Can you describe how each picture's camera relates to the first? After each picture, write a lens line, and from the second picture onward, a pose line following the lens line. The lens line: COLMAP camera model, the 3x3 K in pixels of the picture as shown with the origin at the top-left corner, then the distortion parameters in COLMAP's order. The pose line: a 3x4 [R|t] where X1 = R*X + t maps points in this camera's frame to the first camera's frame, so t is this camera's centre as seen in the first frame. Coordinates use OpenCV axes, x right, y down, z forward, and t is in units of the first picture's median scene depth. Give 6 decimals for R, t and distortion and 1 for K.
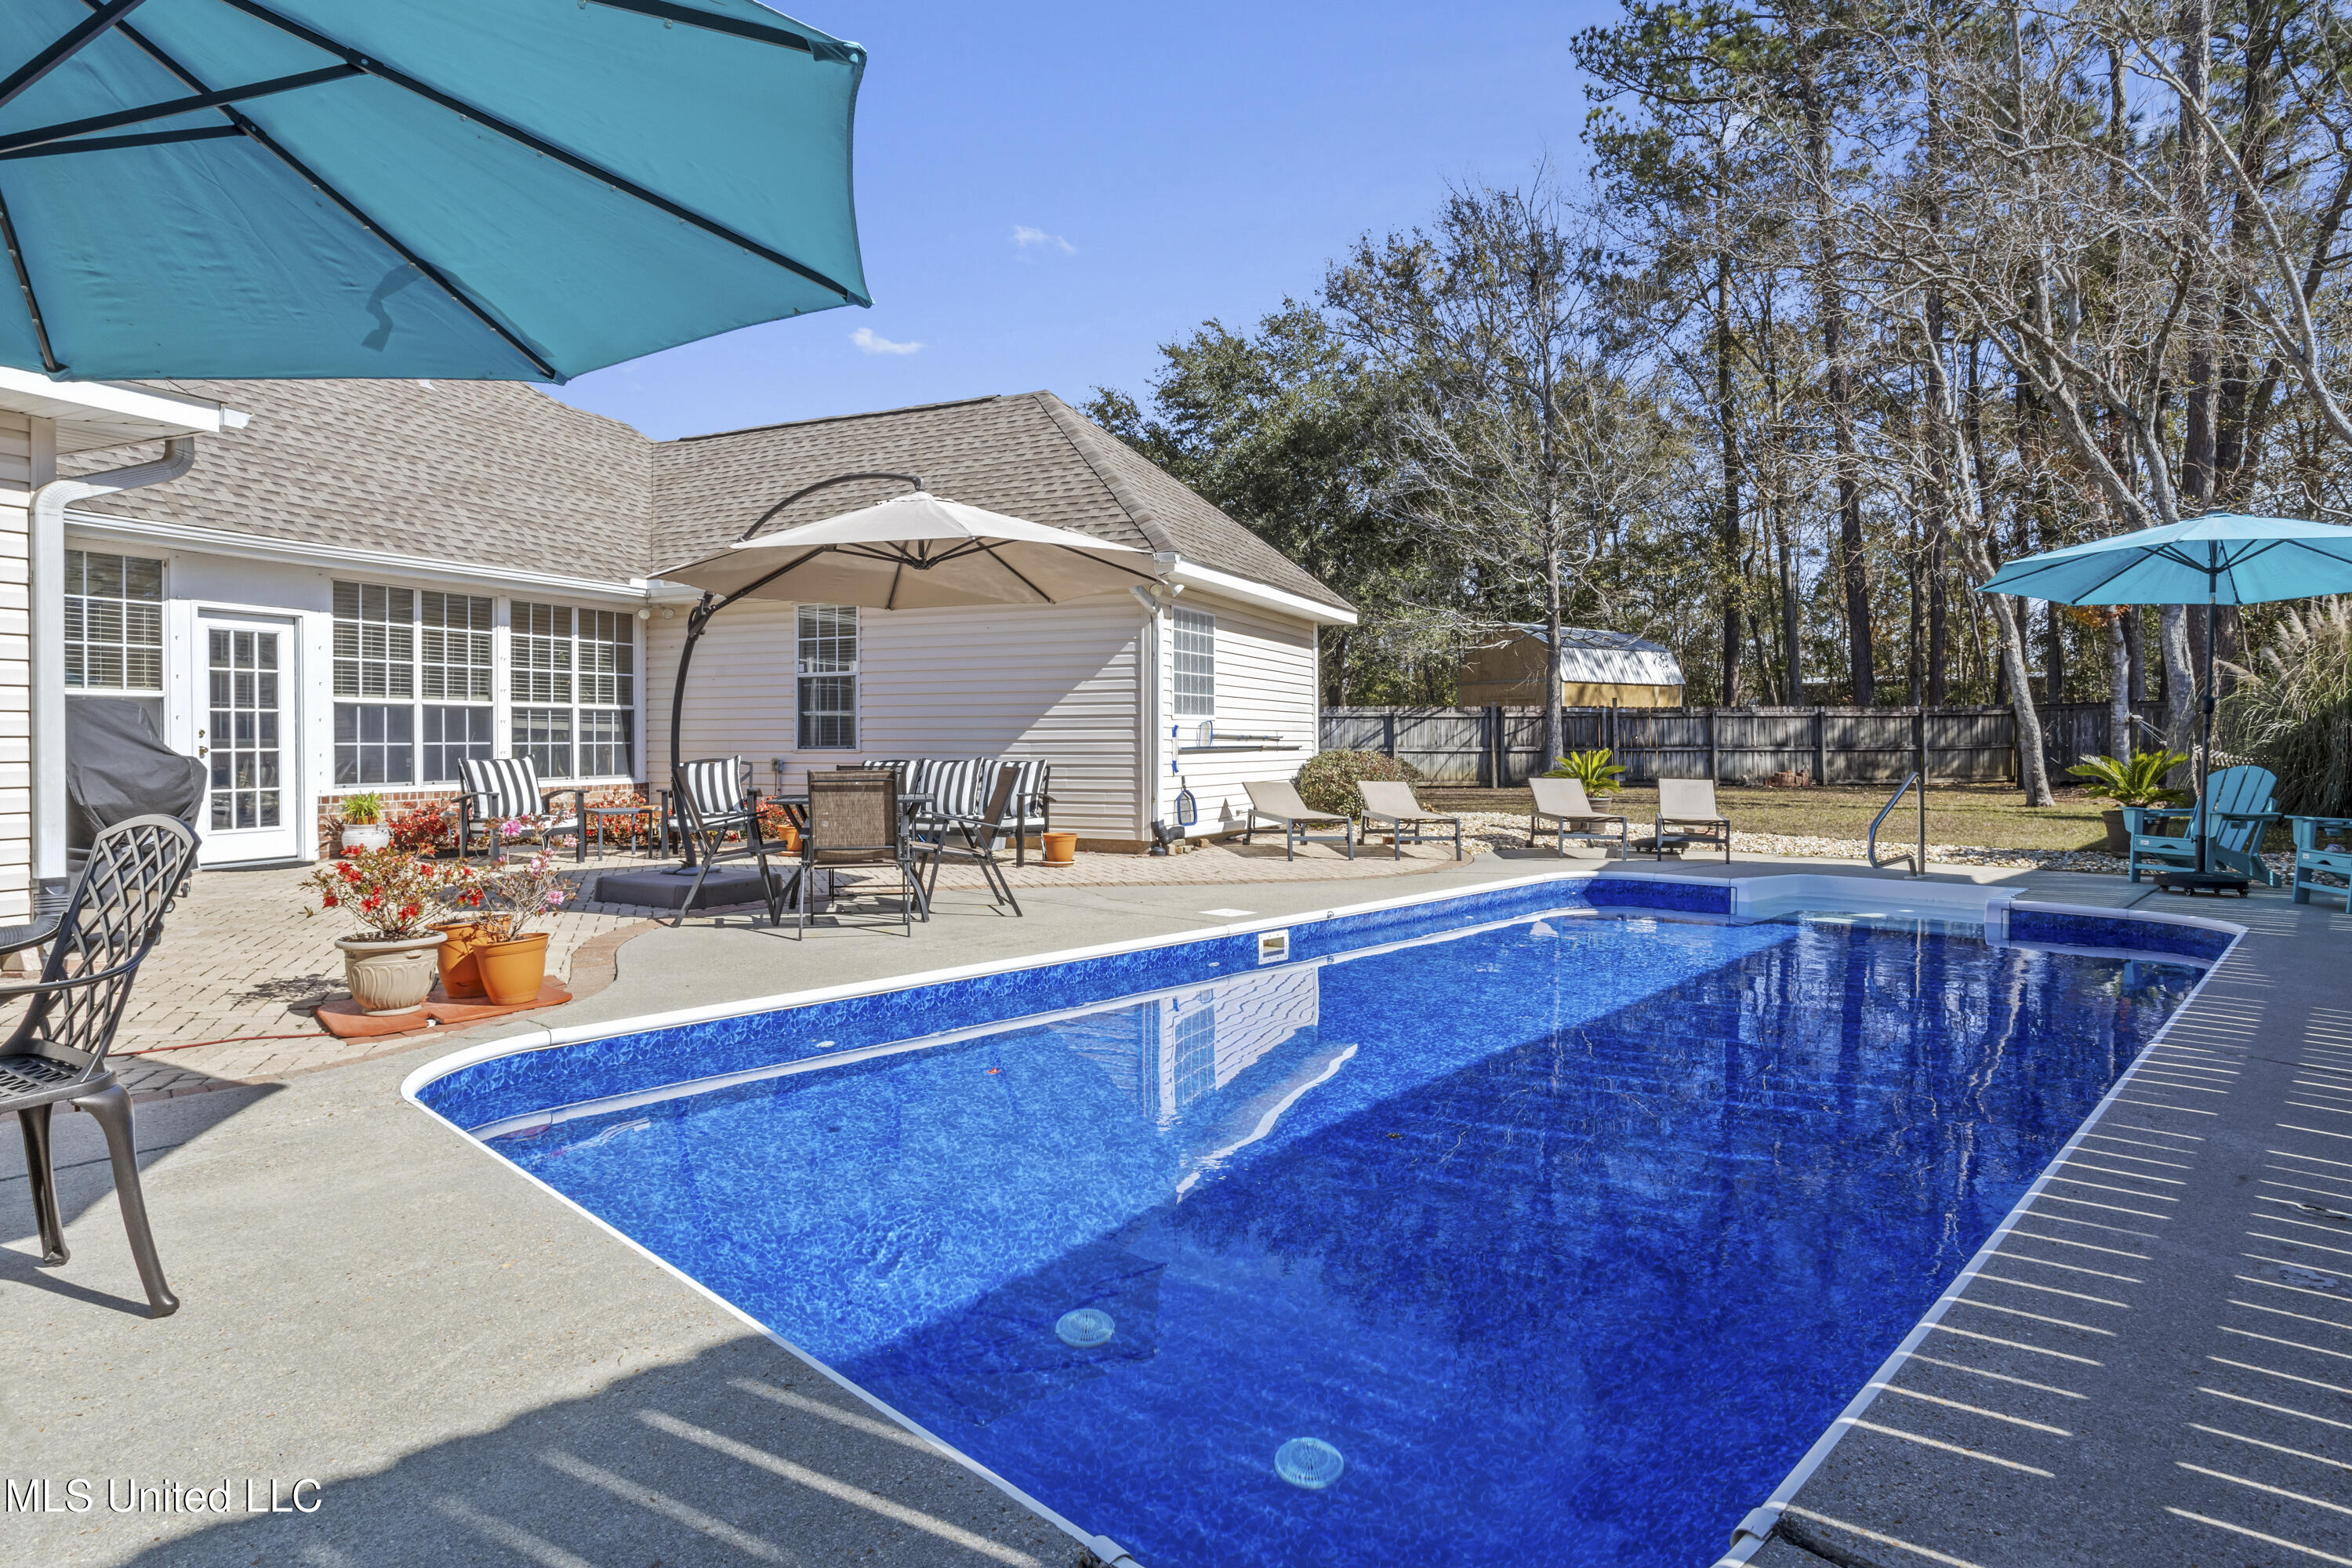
lens RADIAL K [[1278.0, 0, 1181.2], [0, 1278.0, 750.1], [0, 0, 1]] dist [-0.056302, 0.038244]
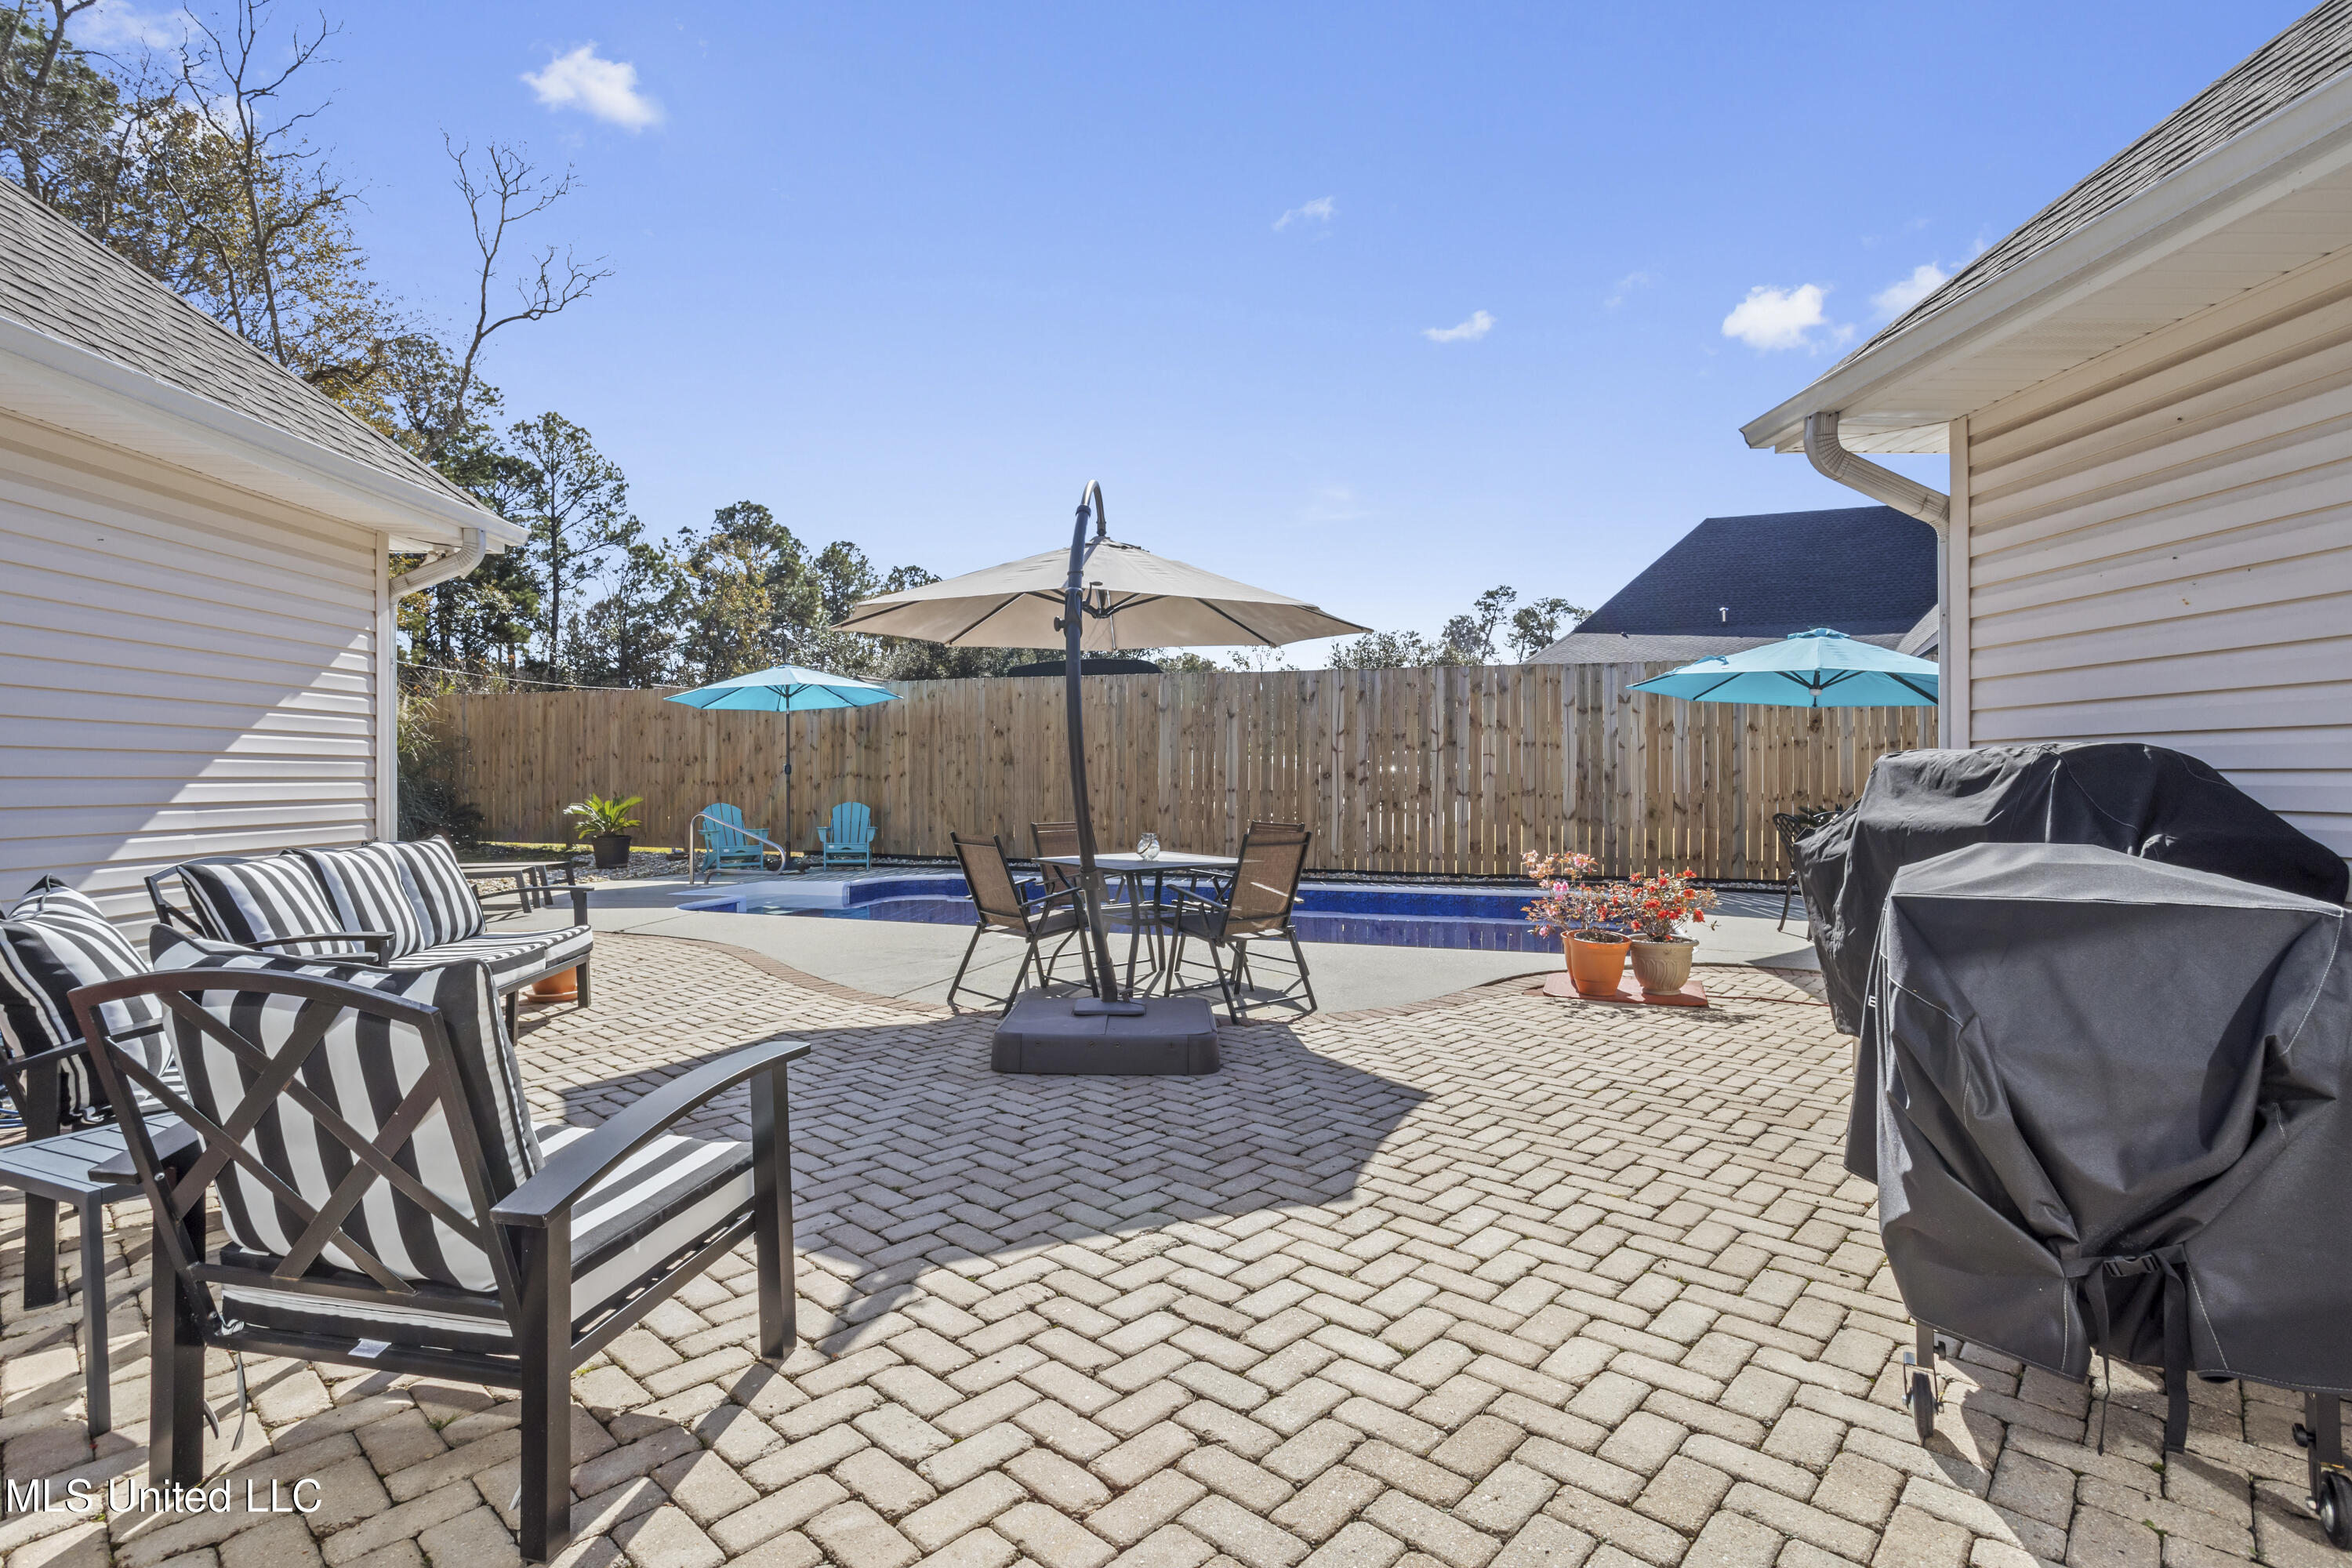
lens RADIAL K [[1138.7, 0, 1176.0], [0, 1138.7, 784.0], [0, 0, 1]] dist [-0.054888, 0.032902]
pose [[-0.418465, -0.001826, 0.908231, -0.600163], [0.007862, 0.999953, 0.005633, -0.013569], [-0.908199, 0.009497, -0.418432, 0.784697]]
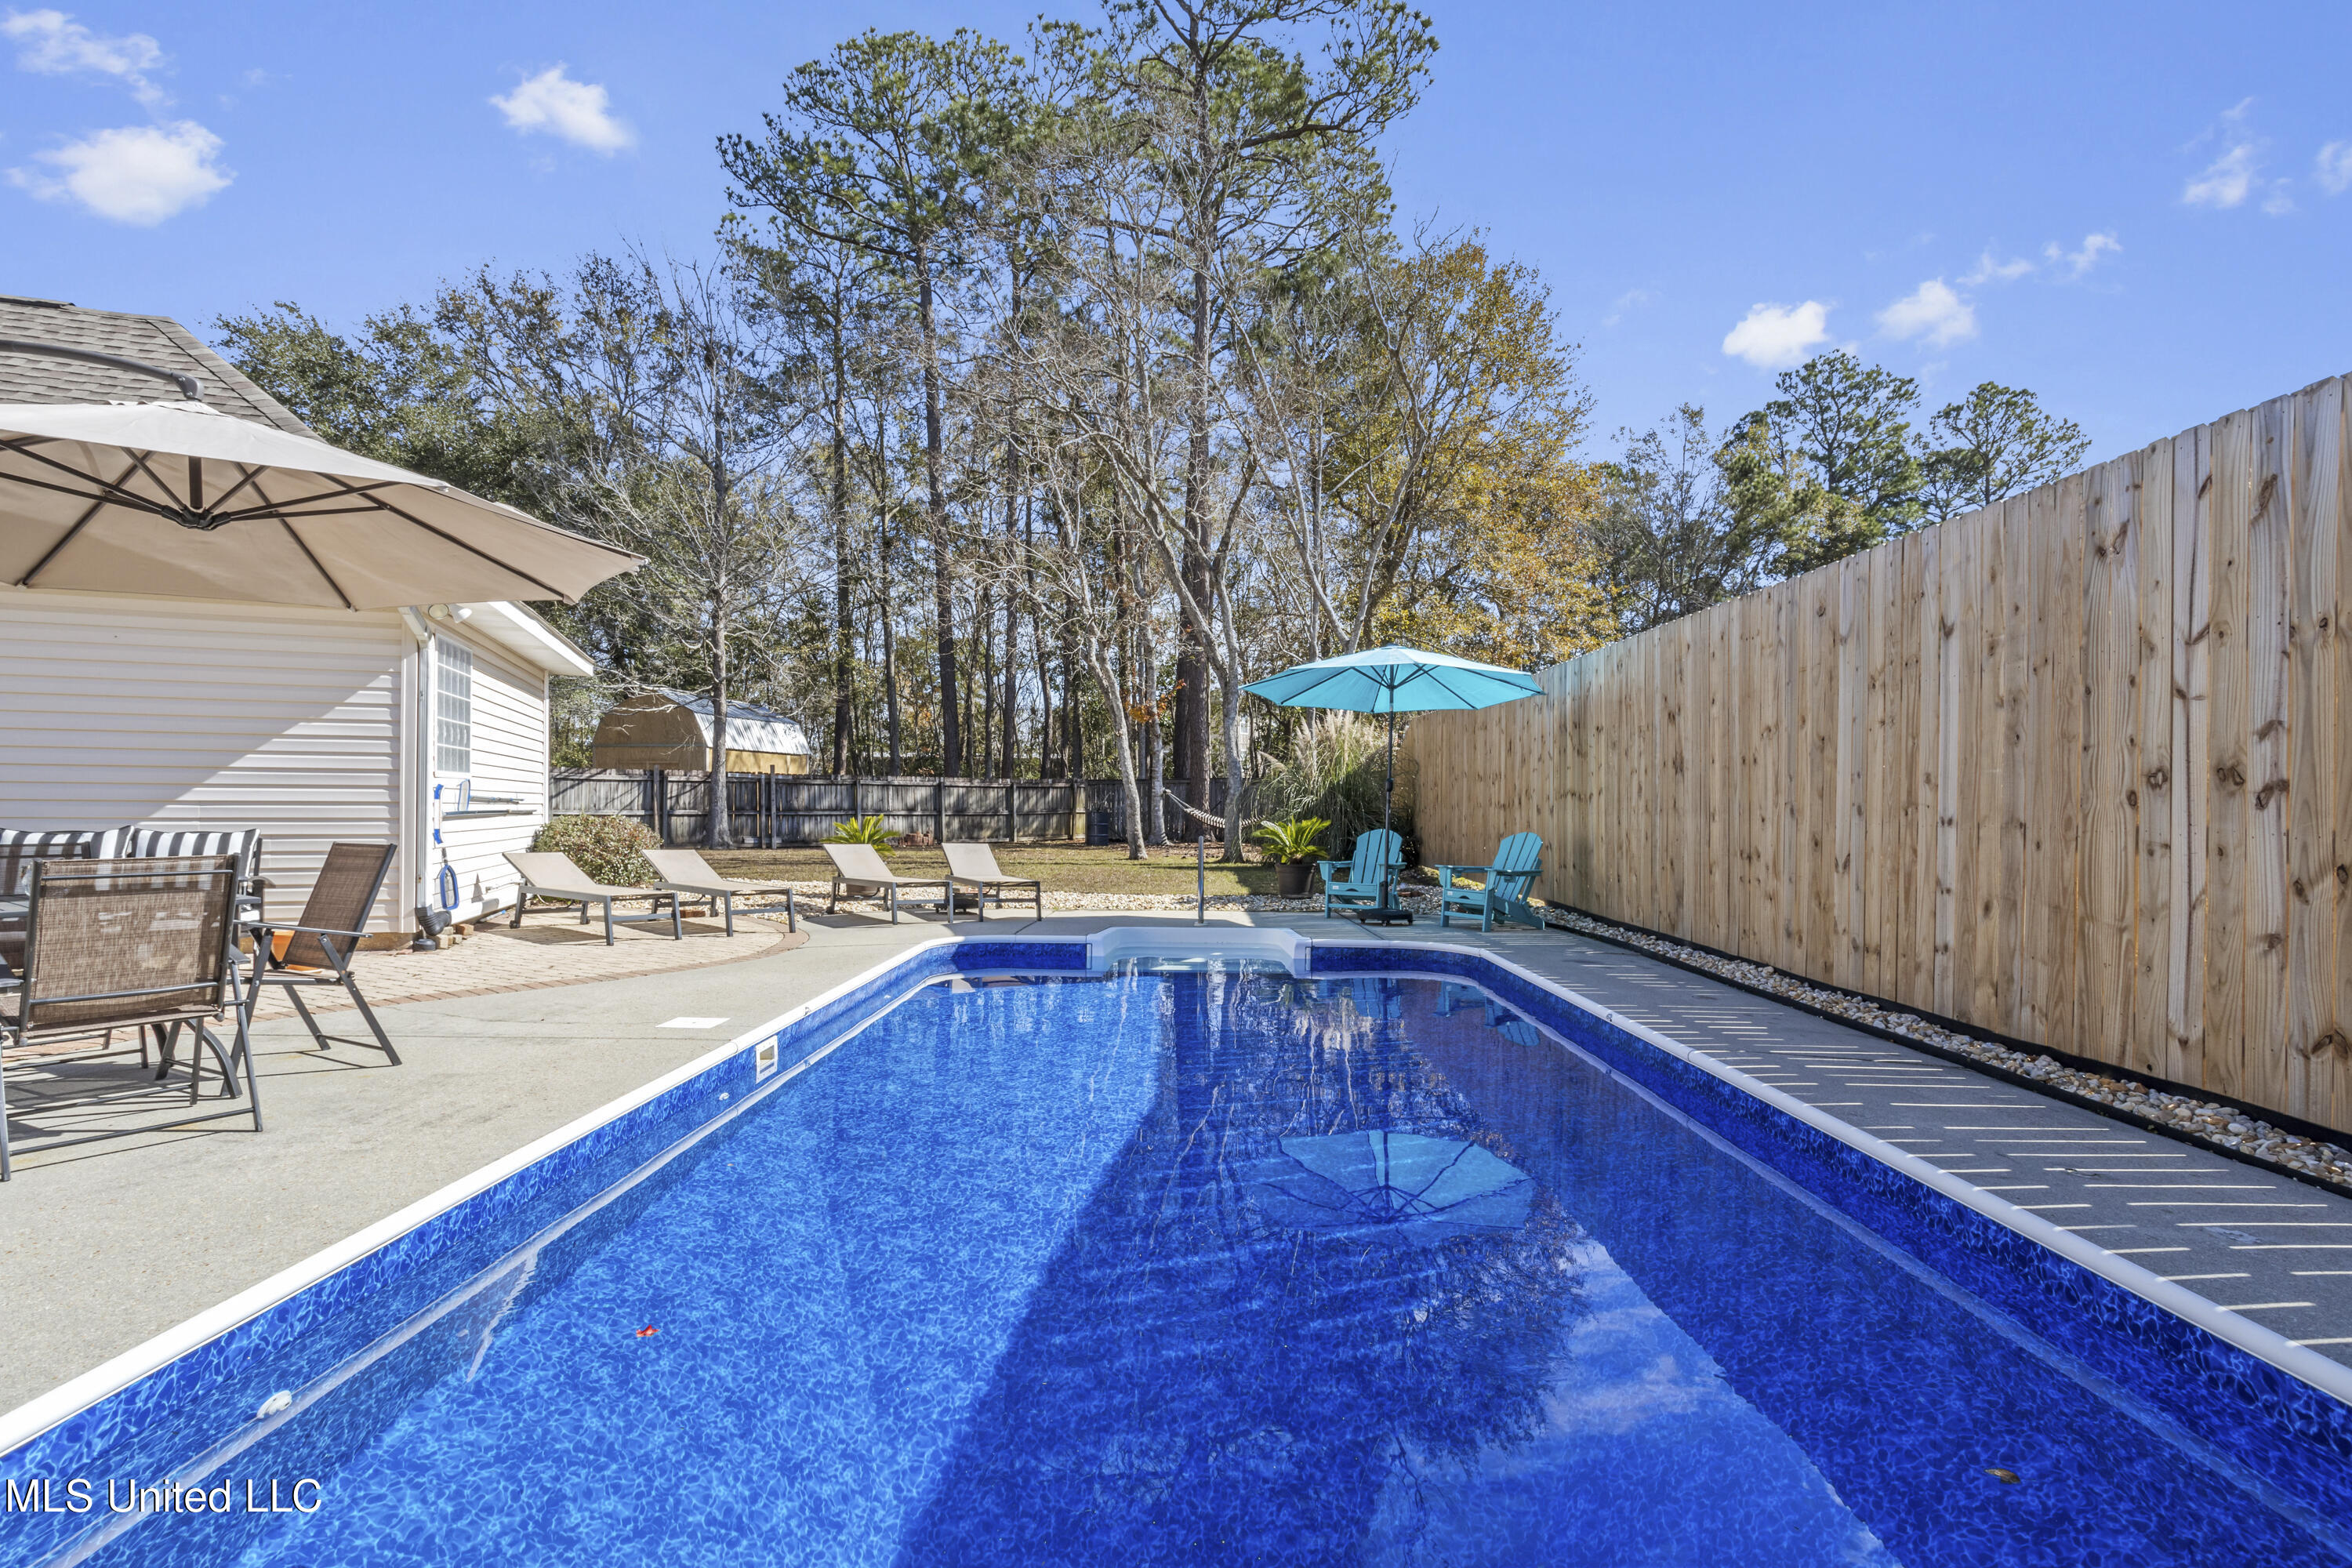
lens RADIAL K [[1146.9, 0, 1182.5], [0, 1146.9, 806.6], [0, 0, 1]] dist [-0.051299, 0.035682]
pose [[0.740906, 0.007157, 0.671571, -0.124215], [-0.003788, 0.999972, -0.006478, -0.002624], [-0.671599, 0.002255, 0.740912, 0.155059]]
